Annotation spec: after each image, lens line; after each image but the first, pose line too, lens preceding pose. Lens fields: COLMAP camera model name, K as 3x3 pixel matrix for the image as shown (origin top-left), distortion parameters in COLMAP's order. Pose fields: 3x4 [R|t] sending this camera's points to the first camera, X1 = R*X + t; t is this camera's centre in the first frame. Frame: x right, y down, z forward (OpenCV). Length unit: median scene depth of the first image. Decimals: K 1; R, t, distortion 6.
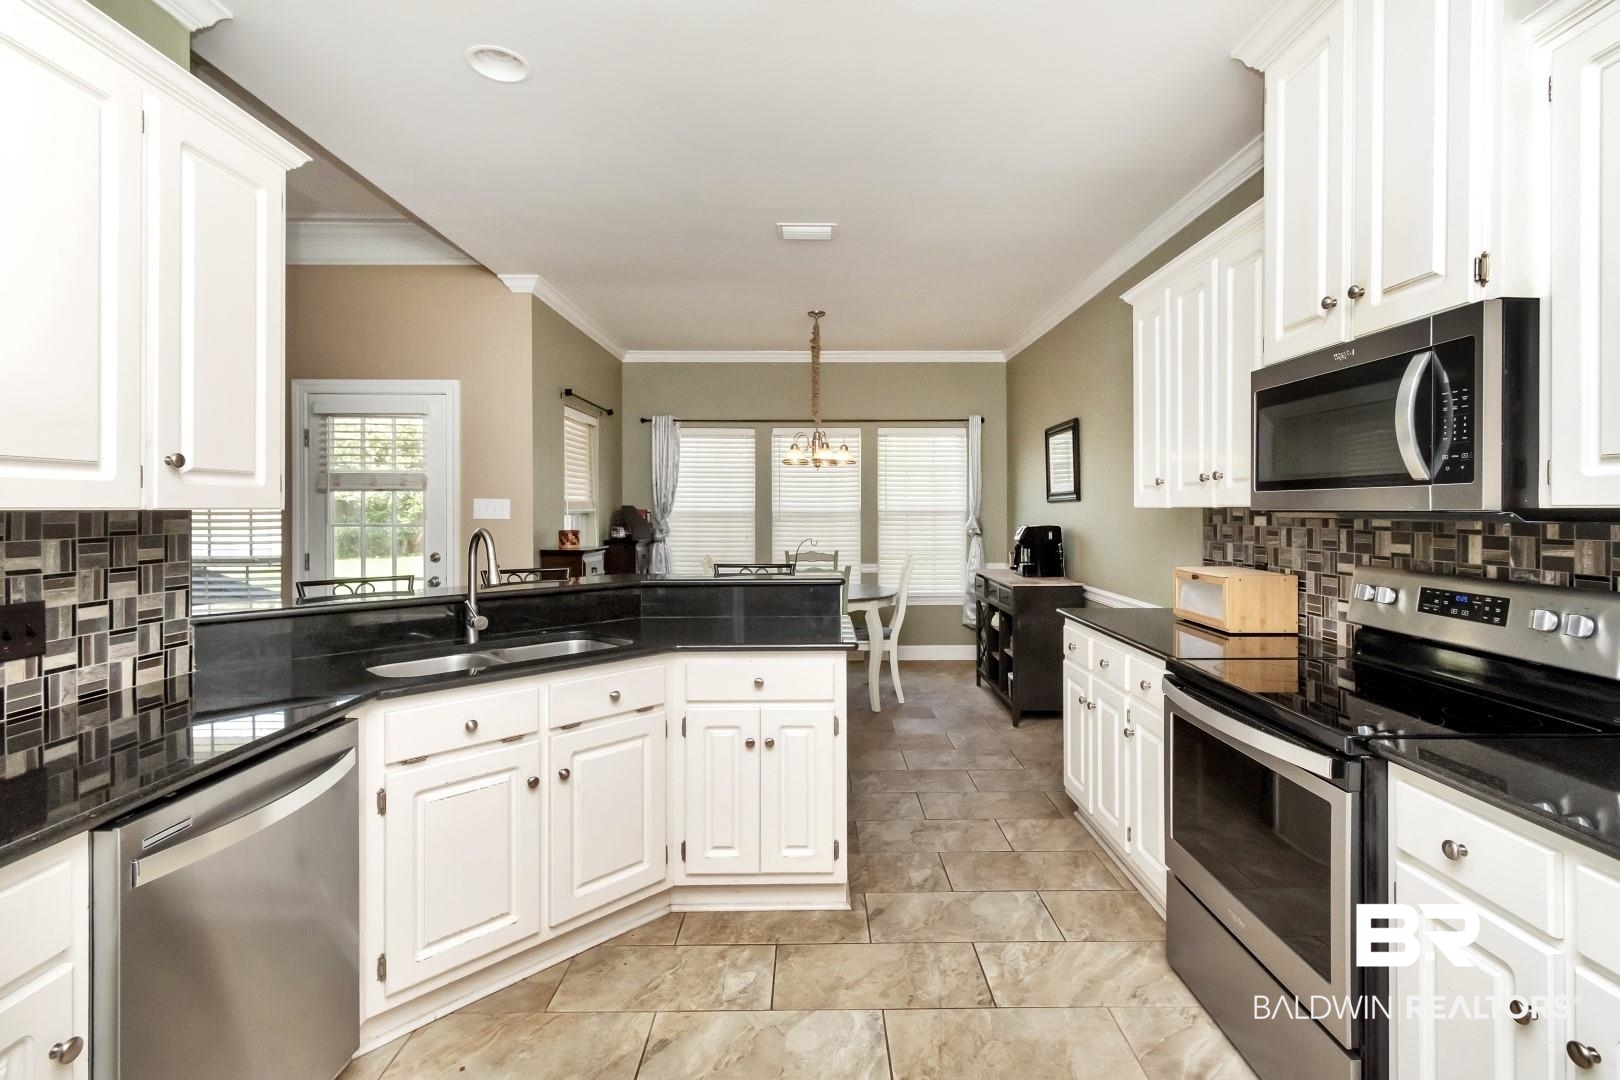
lens RADIAL K [[730.7, 0, 819.0], [0, 730.7, 509.3], [0, 0, 1]] dist [-0.000114, -0.000504]
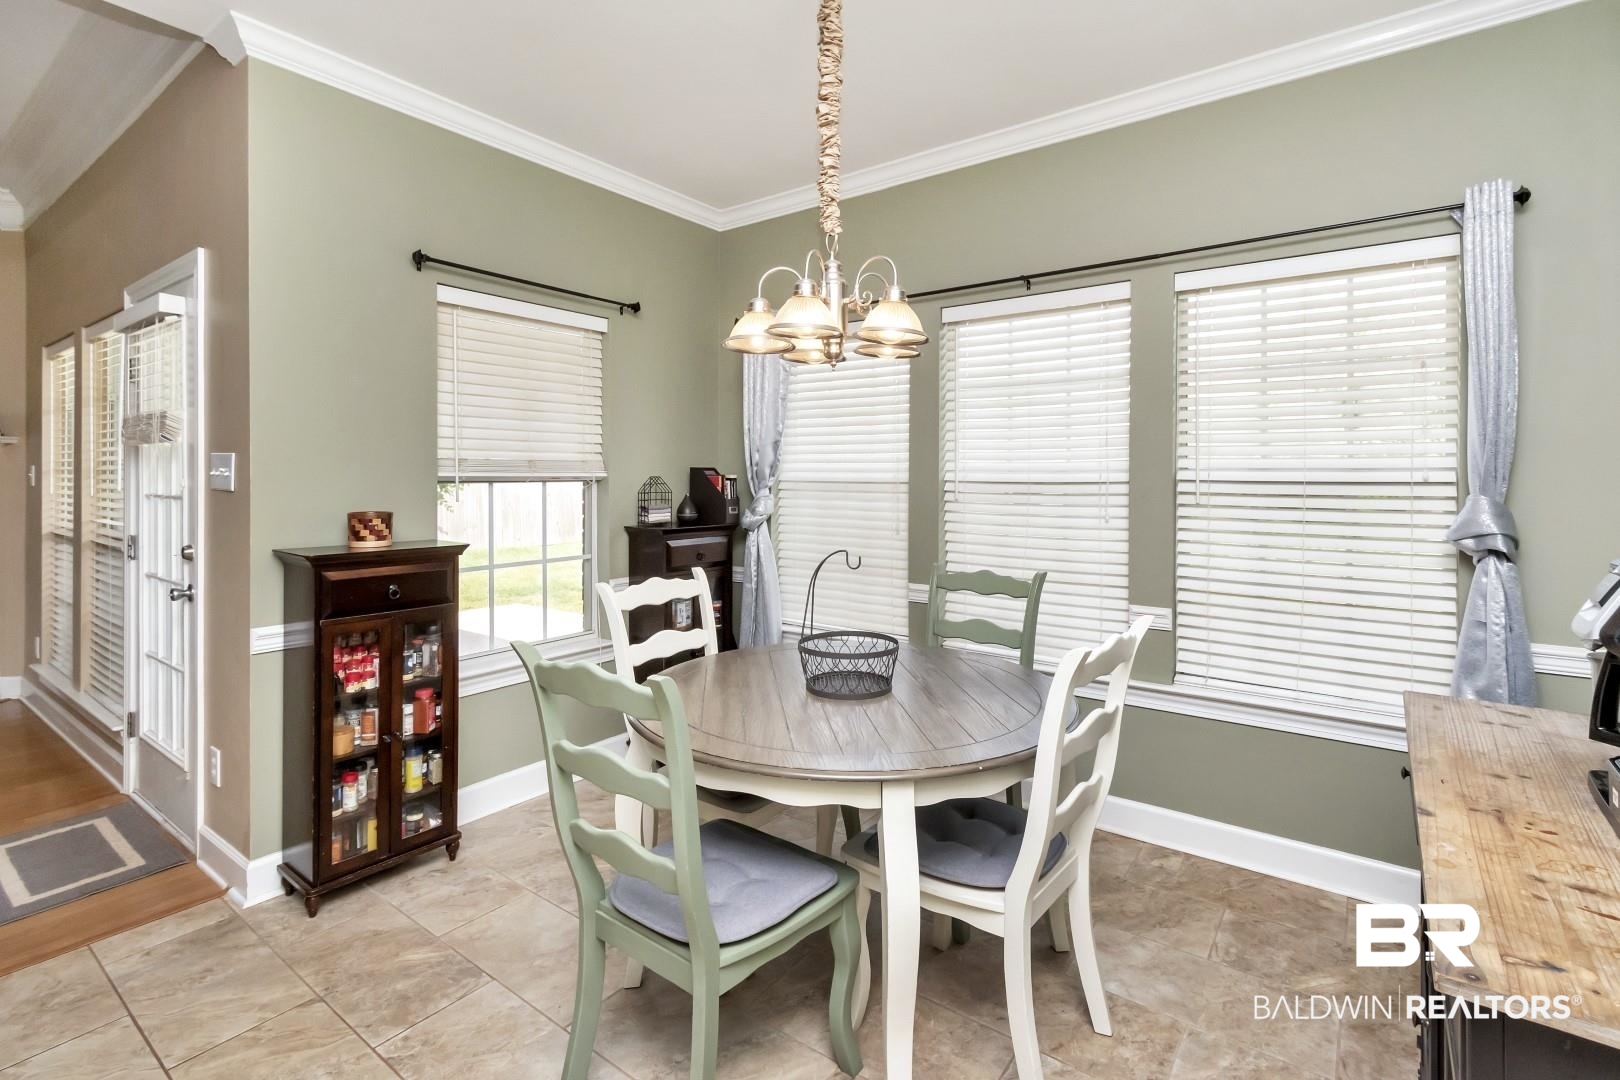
lens RADIAL K [[747.2, 0, 820.8], [0, 747.2, 471.3], [0, 0, 1]] dist [-0.000739, -0.000217]
pose [[0.800416, -0.000234, -0.599444, 0.441924], [-0.002914, 0.999987, -0.004281, 0.000432], [0.599437, 0.005173, 0.800405, 1.408253]]
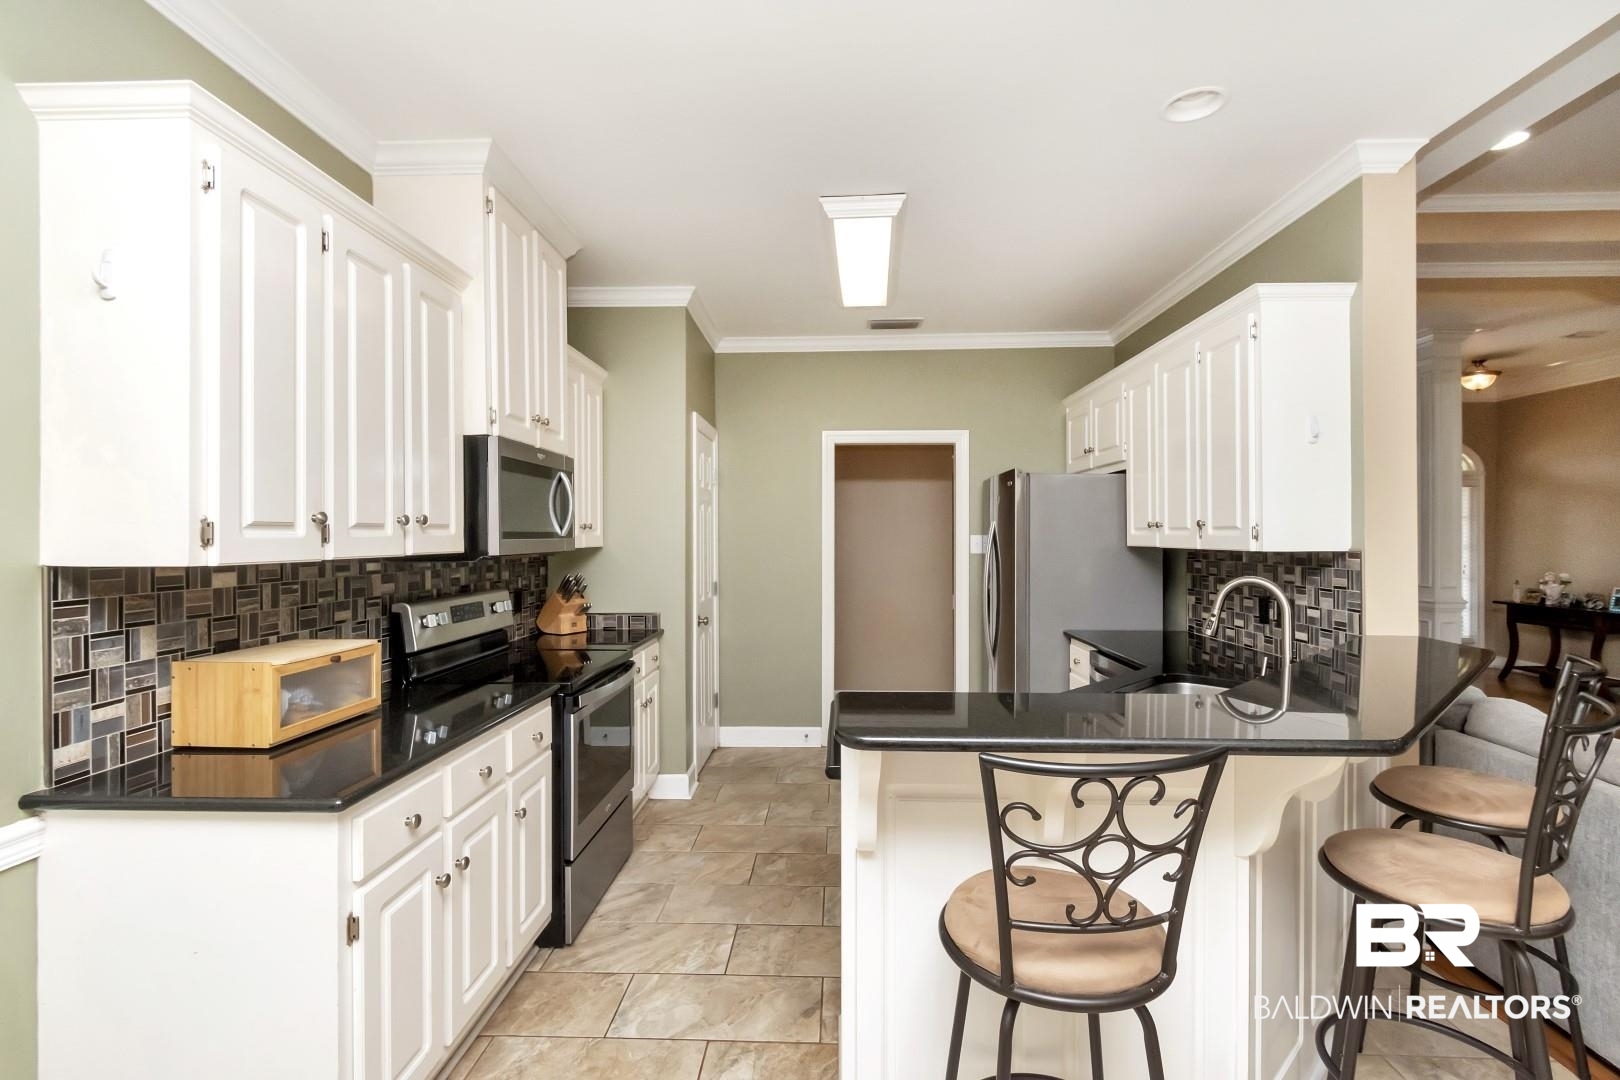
lens RADIAL K [[740.2, 0, 810.0], [0, 740.2, 540.0], [0, 0, 1]] dist [0.000954, 0.000377]
pose [[-0.998846, 0.003331, 0.047907, 0.033737], [0.003731, 0.999959, 0.008260, -0.026999], [-0.047877, 0.008429, -0.998818, 1.843881]]
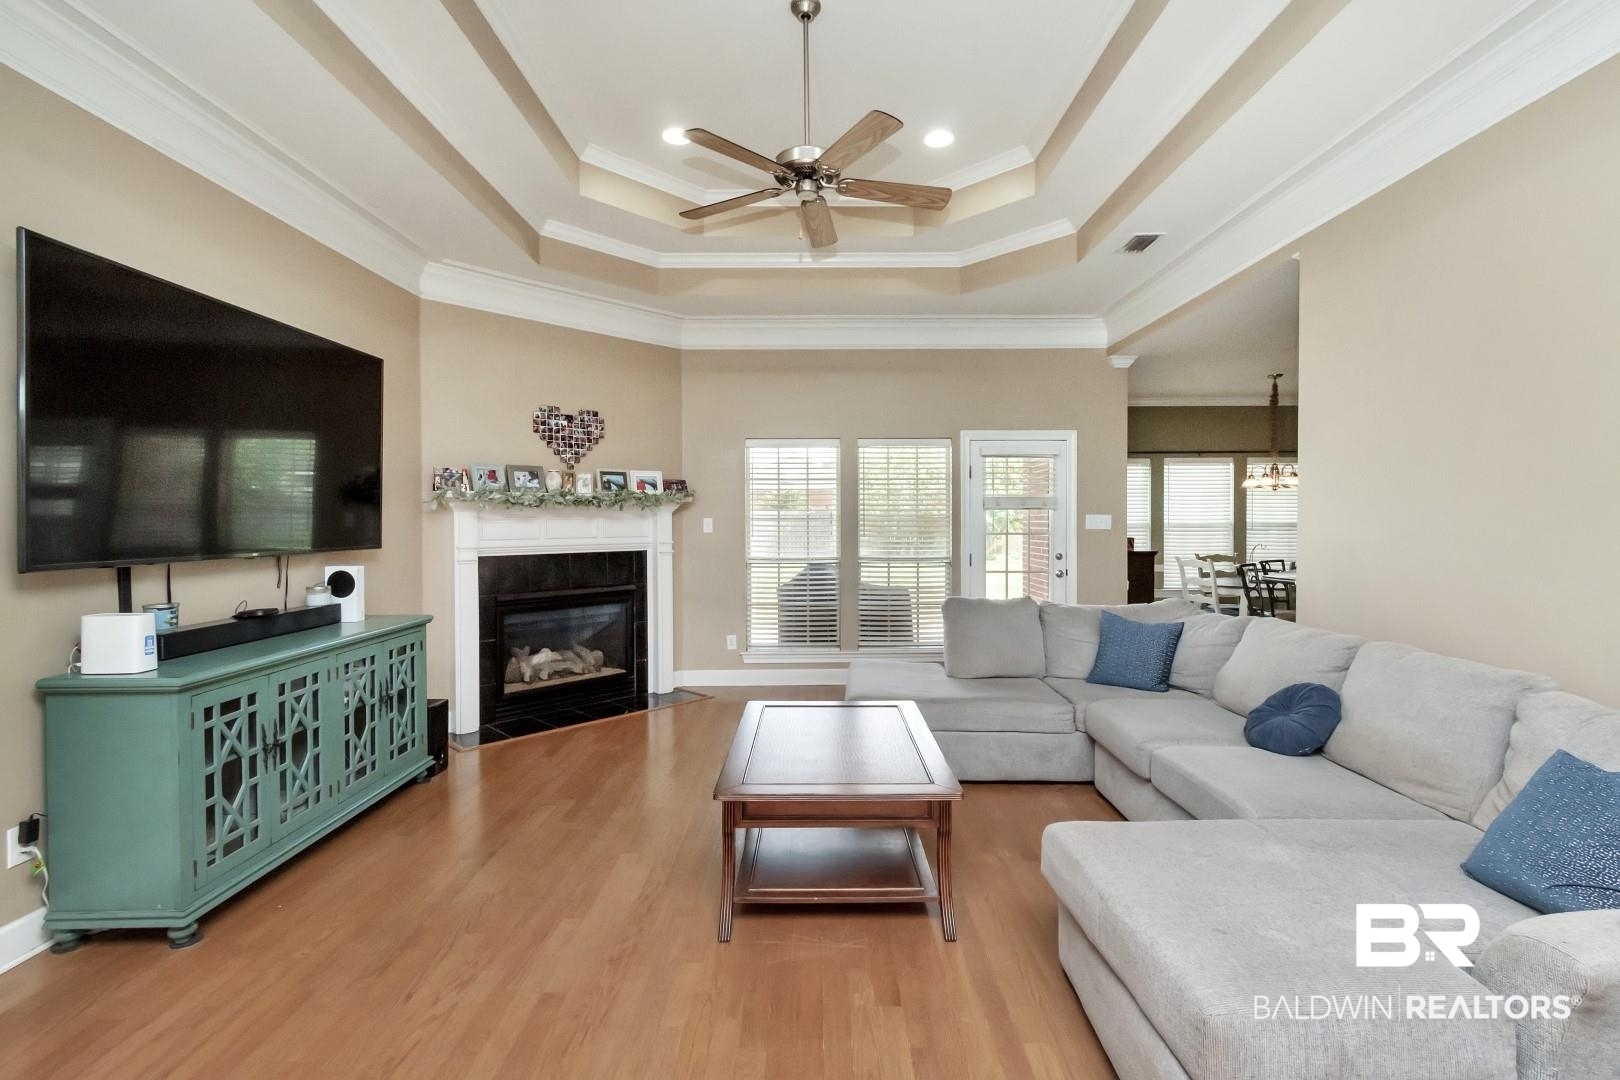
lens RADIAL K [[731.5, 0, 814.5], [0, 731.5, 527.1], [0, 0, 1]] dist [0.002439, -0.000374]
pose [[0.999990, -0.002187, -0.003779, -1.717952], [0.002214, 0.999970, 0.007374, -0.003690], [0.003763, -0.007382, 0.999966, -0.710155]]
